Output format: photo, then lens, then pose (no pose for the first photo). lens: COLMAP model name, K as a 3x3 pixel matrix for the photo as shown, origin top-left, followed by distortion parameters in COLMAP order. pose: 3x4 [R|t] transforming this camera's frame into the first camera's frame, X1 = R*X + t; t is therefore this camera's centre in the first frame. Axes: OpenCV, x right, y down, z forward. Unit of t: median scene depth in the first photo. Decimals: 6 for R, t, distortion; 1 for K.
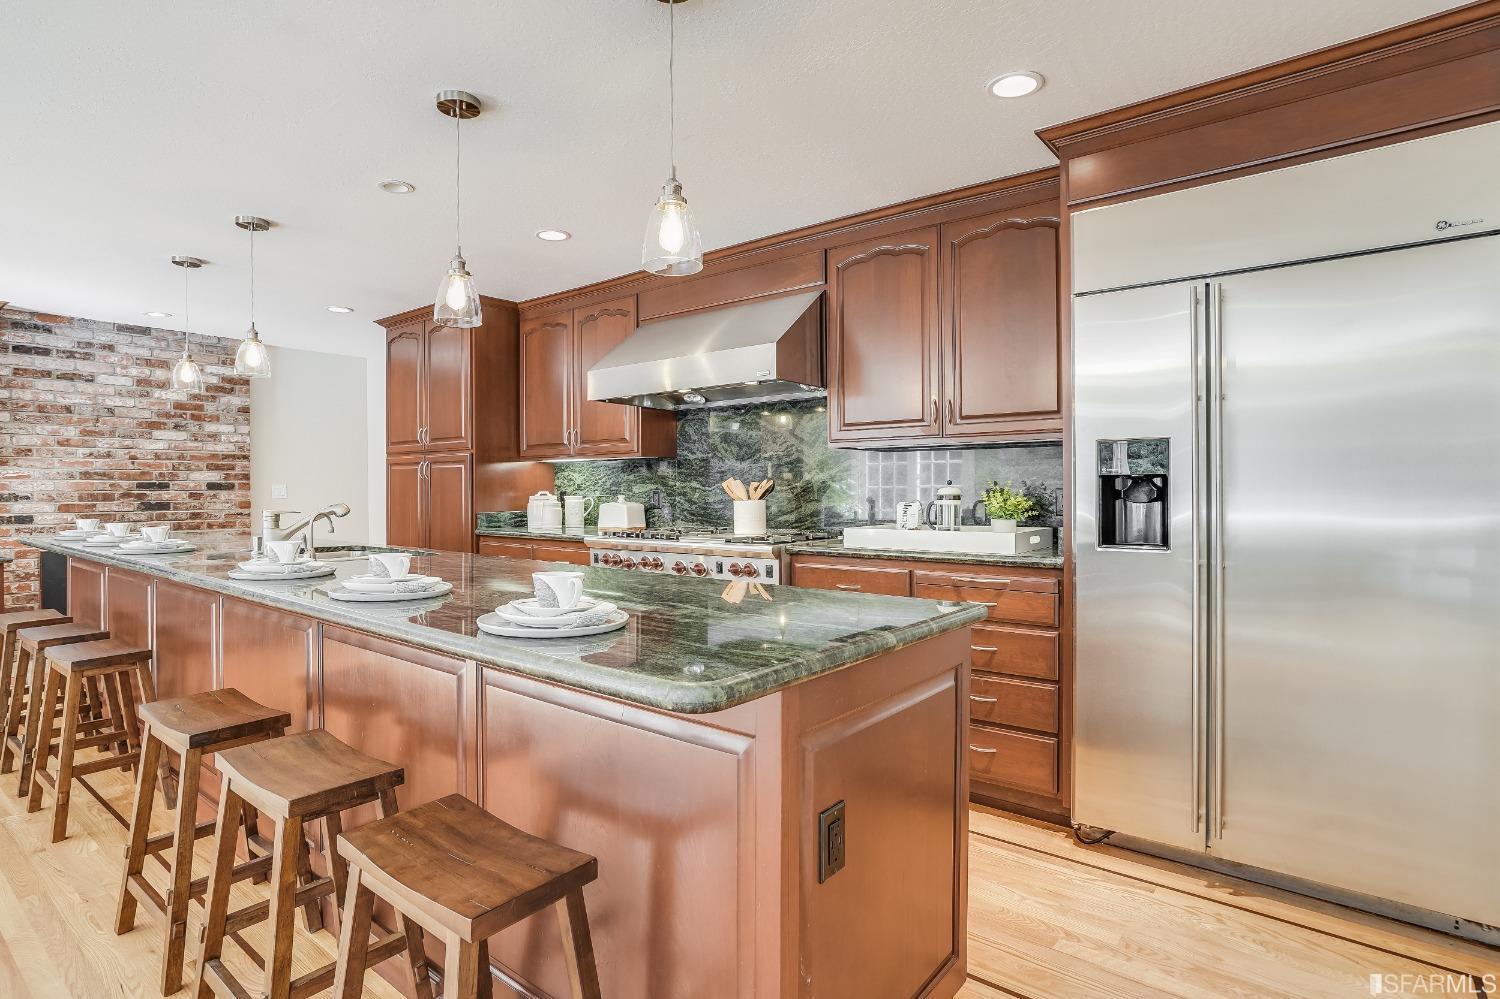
lens RADIAL K [[760.7, 0, 751.0], [0, 760.7, 489.8], [0, 0, 1]] dist [0.002080, 0.000789]
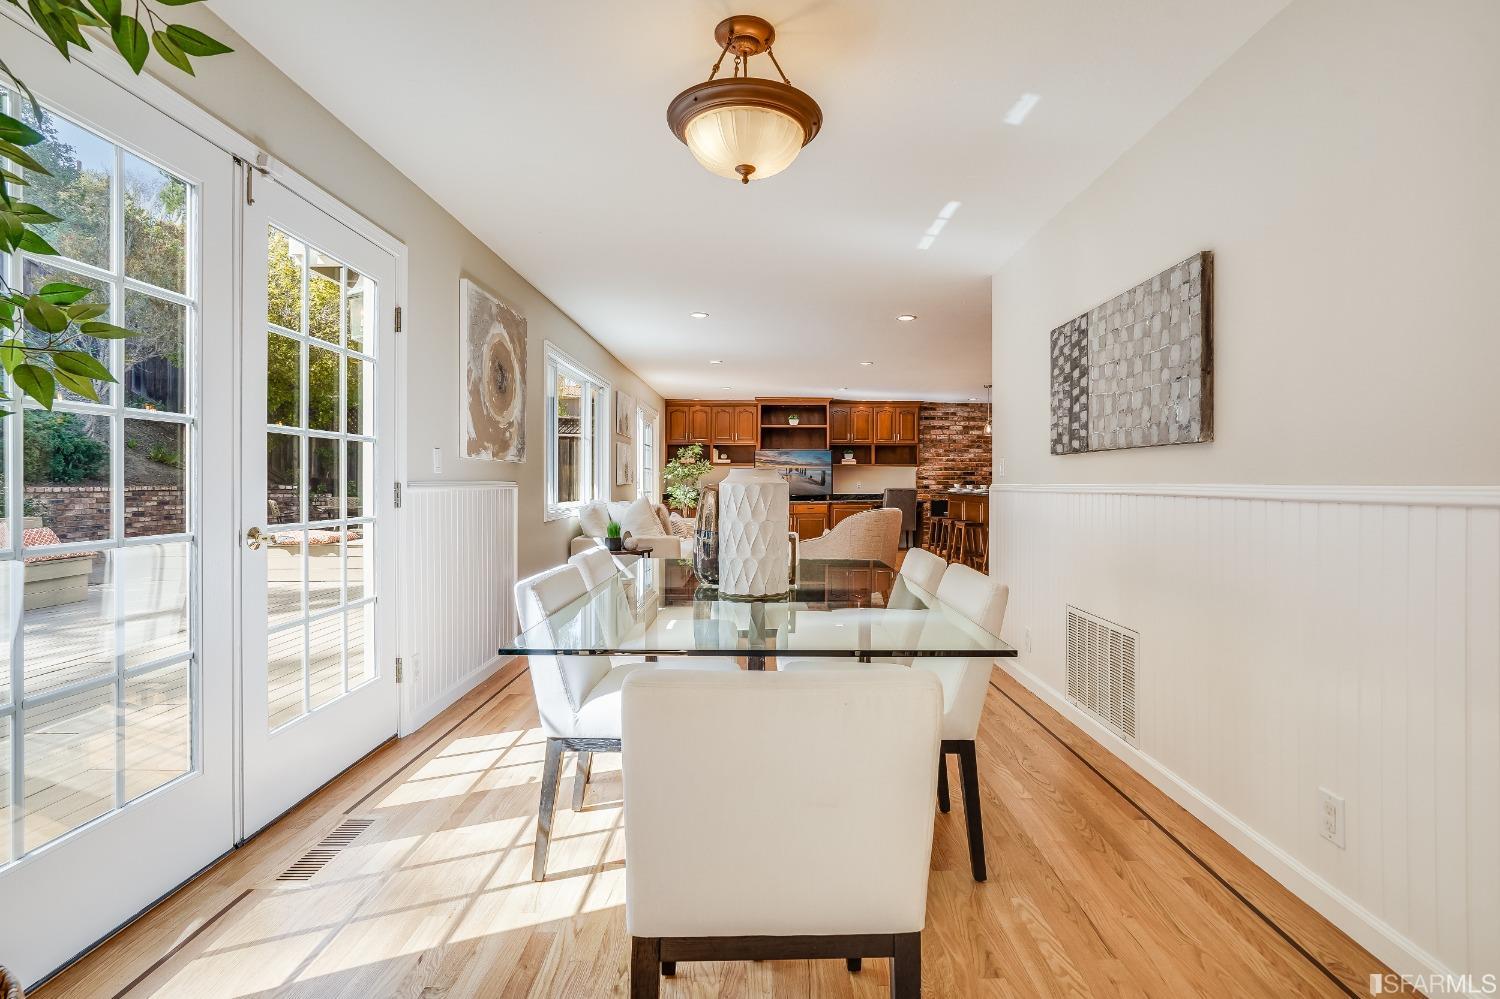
lens RADIAL K [[701.9, 0, 743.7], [0, 701.9, 491.5], [0, 0, 1]] dist [-0.027229, 0.003551]
pose [[0.612580, 0.015109, -0.790264, 0.465485], [-0.007235, 0.999883, 0.013508, 0.026431], [0.790376, -0.002557, 0.612617, -0.835096]]
